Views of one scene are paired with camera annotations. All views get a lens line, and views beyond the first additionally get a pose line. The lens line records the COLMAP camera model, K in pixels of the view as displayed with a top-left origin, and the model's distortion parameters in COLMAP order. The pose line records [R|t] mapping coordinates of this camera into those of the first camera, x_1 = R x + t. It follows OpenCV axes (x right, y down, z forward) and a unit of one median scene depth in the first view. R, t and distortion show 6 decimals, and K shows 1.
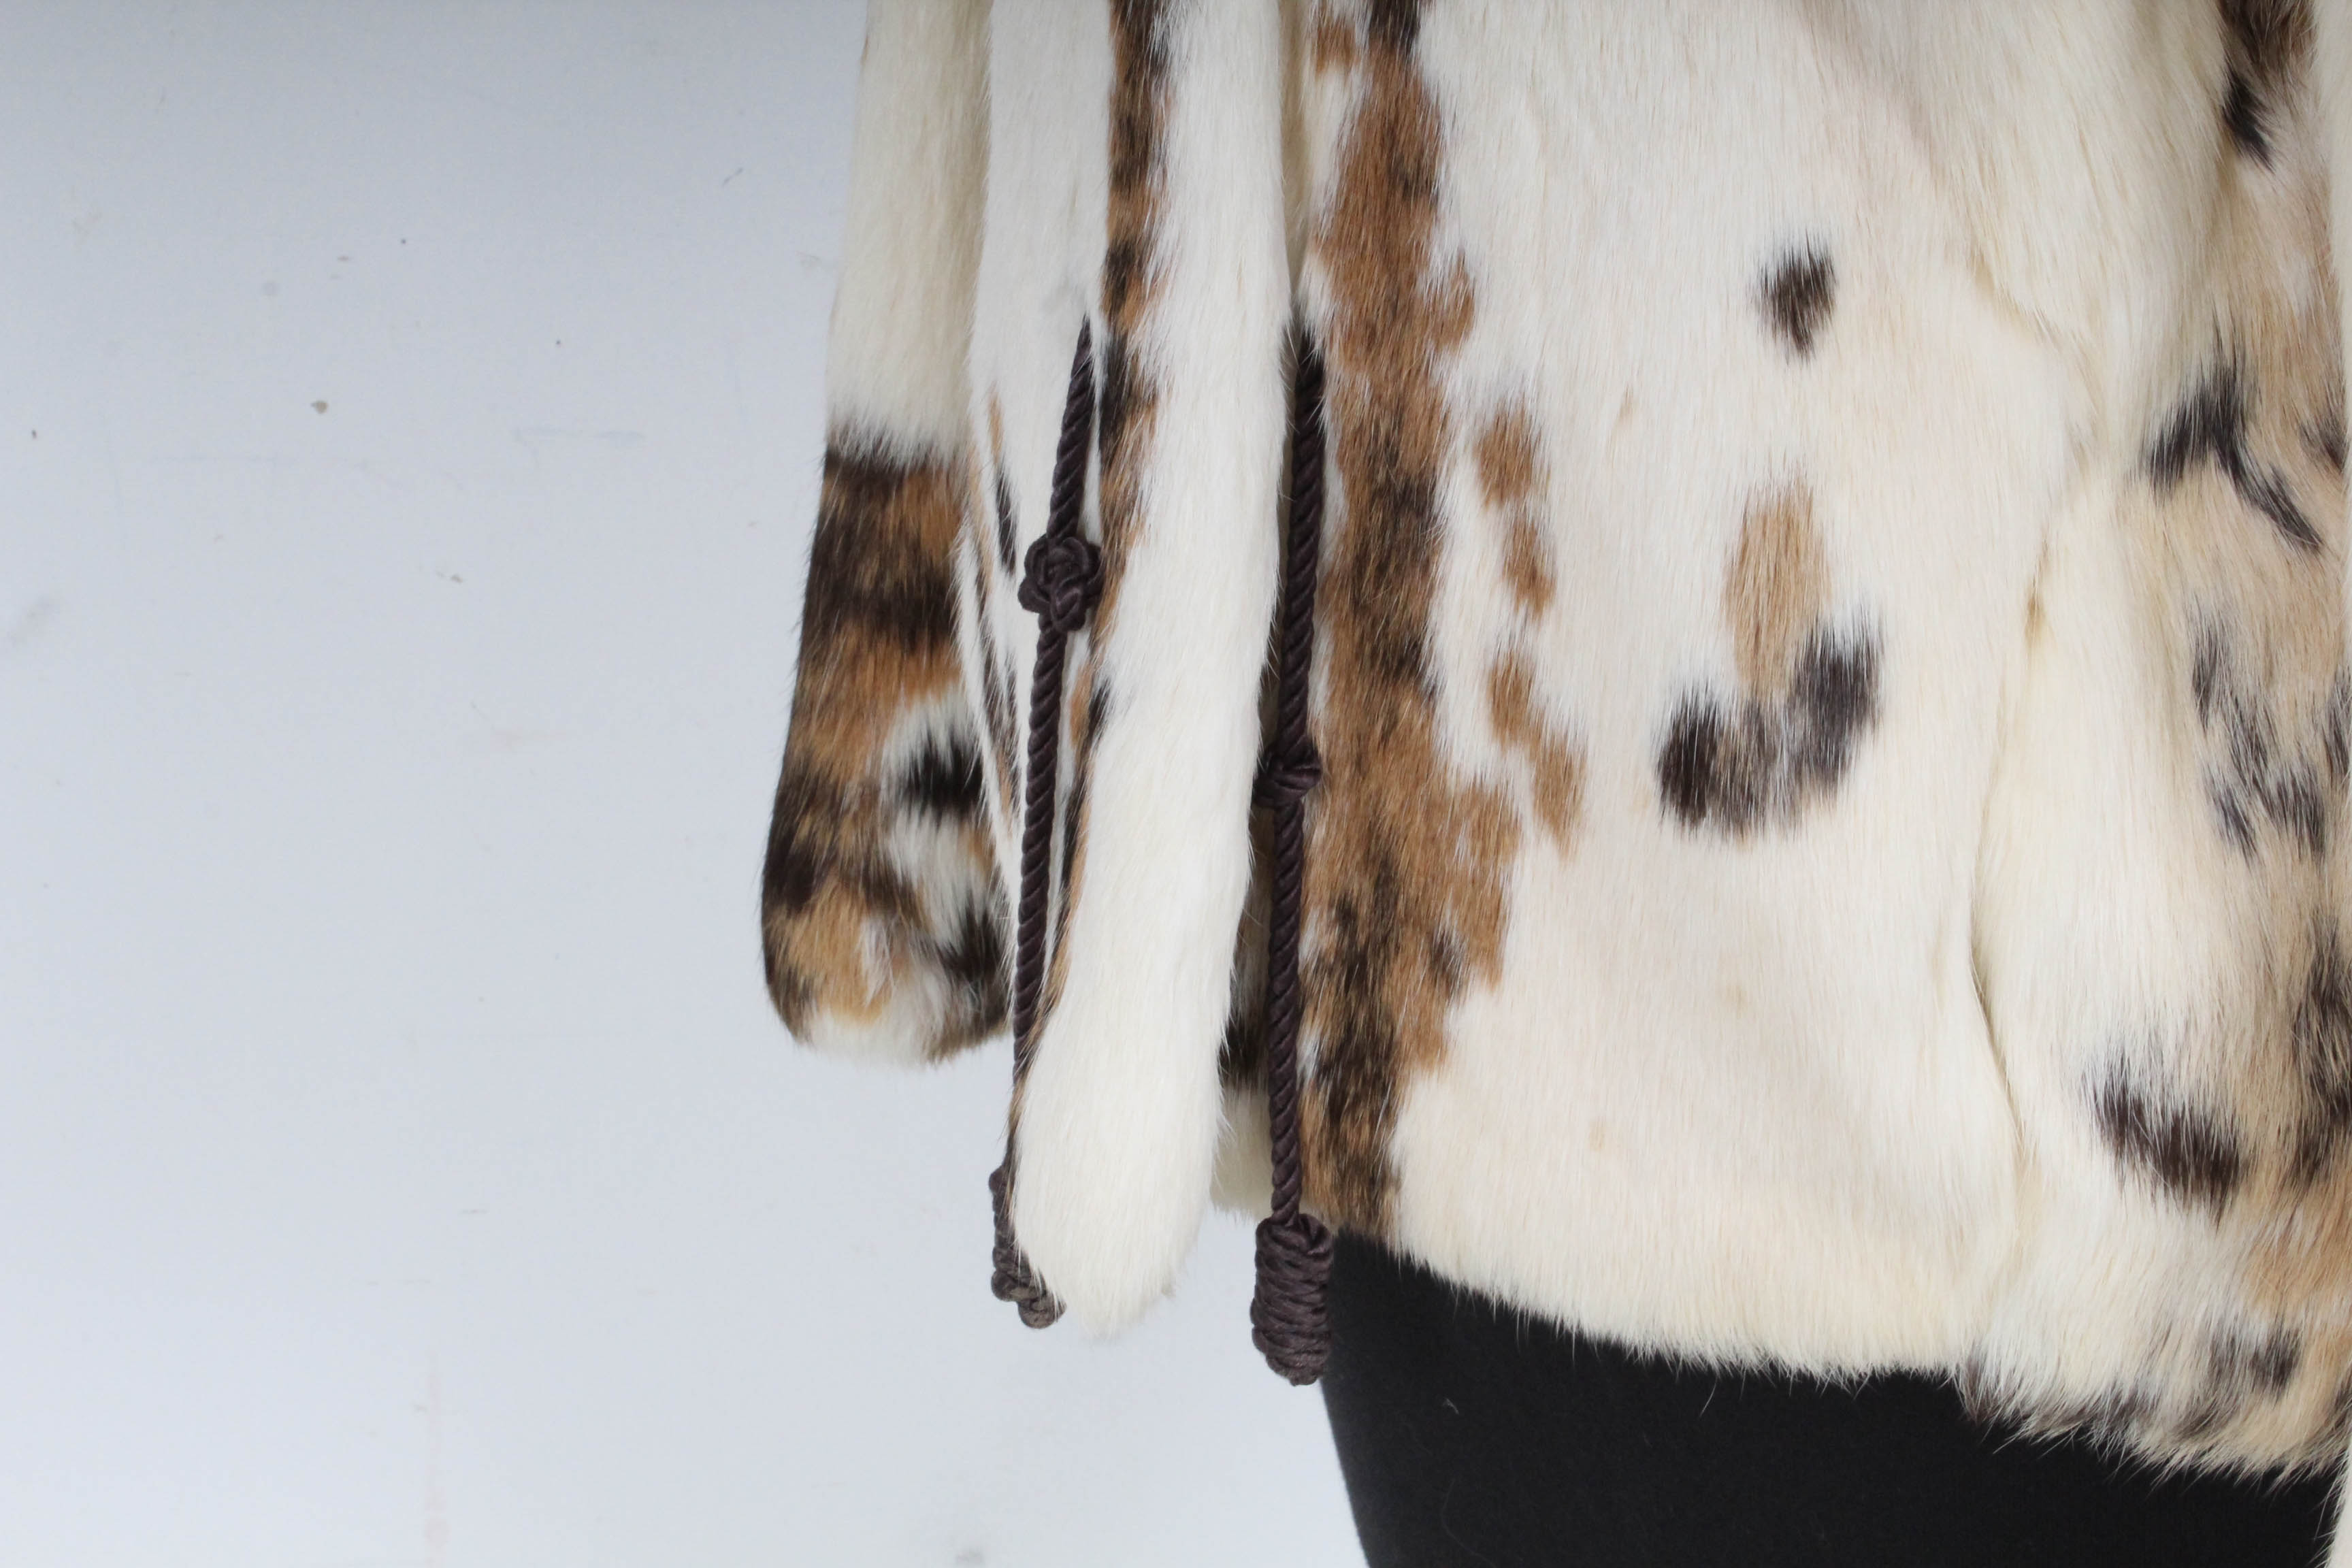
lens RADIAL K [[4202.9, 0, 1169.5], [0, 4202.9, 788.3], [0, 0, 1]] dist [-0.032824, 0.000000]
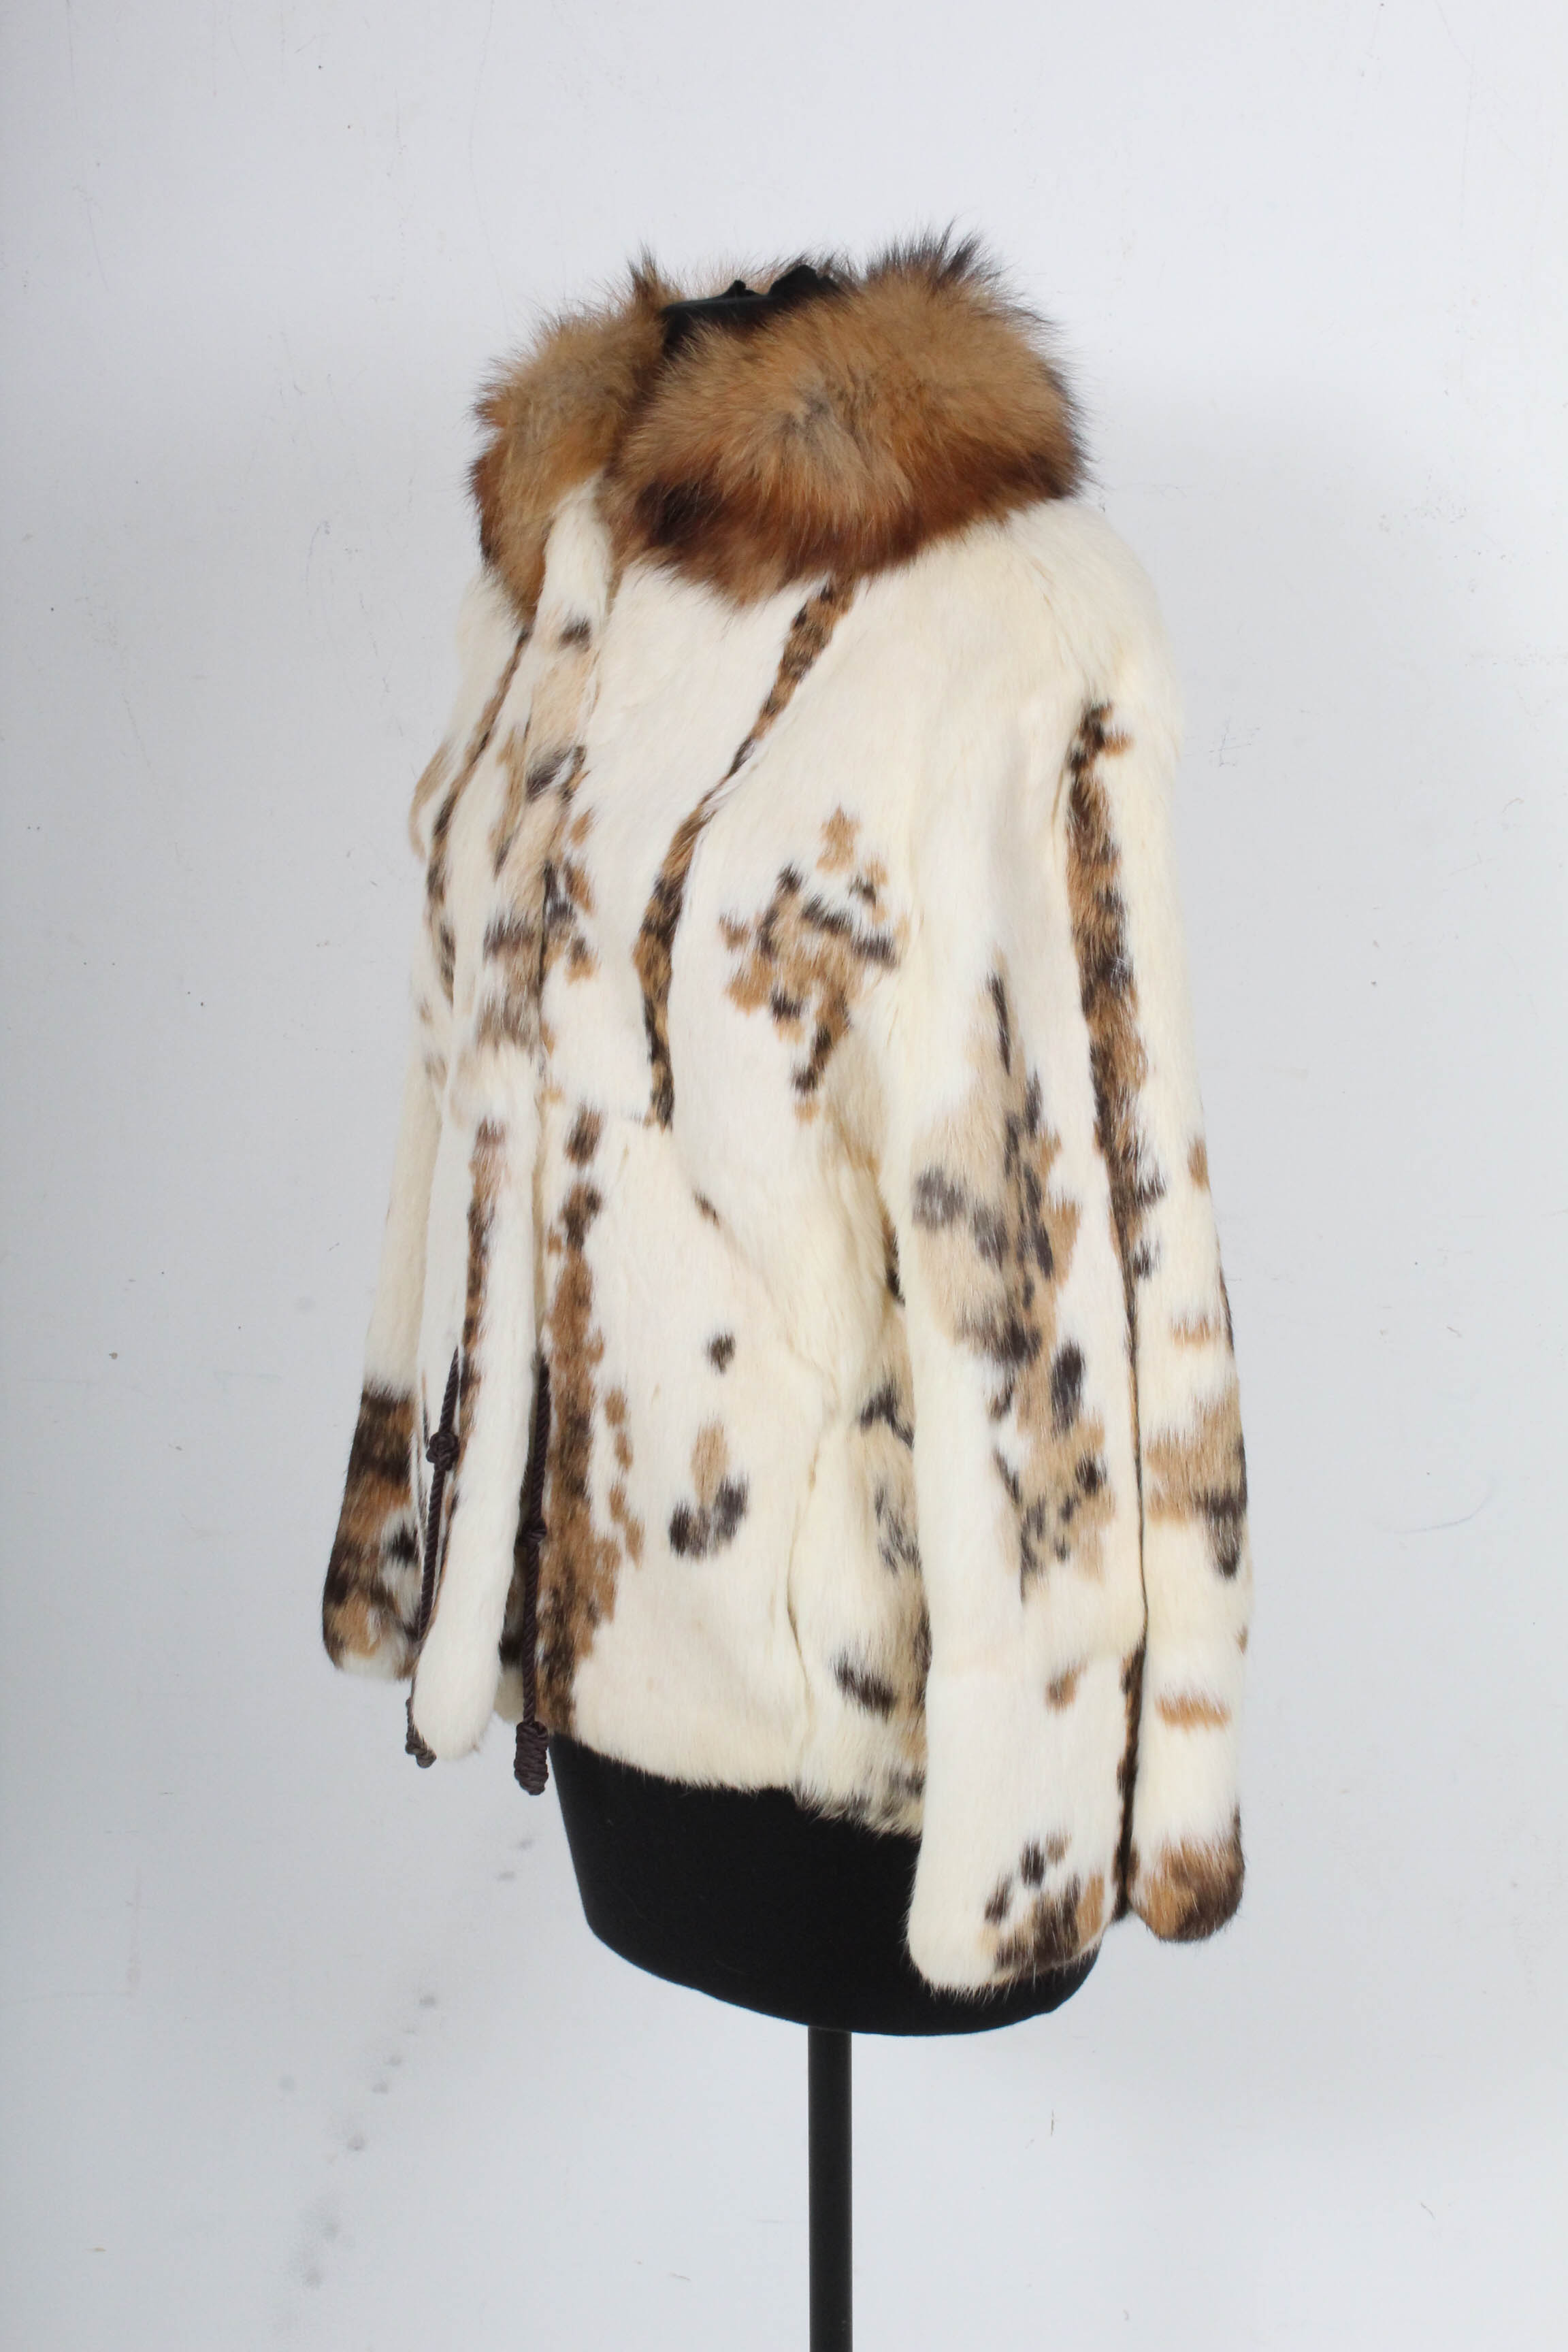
lens RADIAL K [[3572.5, 0, 794.3], [0, 3572.5, 1171.5], [0, 0, 1]] dist [-0.058431, 0.000000]
pose [[0.999147, 0.038944, 0.013763, 0.149313], [-0.036638, 0.989473, -0.140004, 0.076633], [-0.019070, 0.139380, 0.990055, -1.137469]]
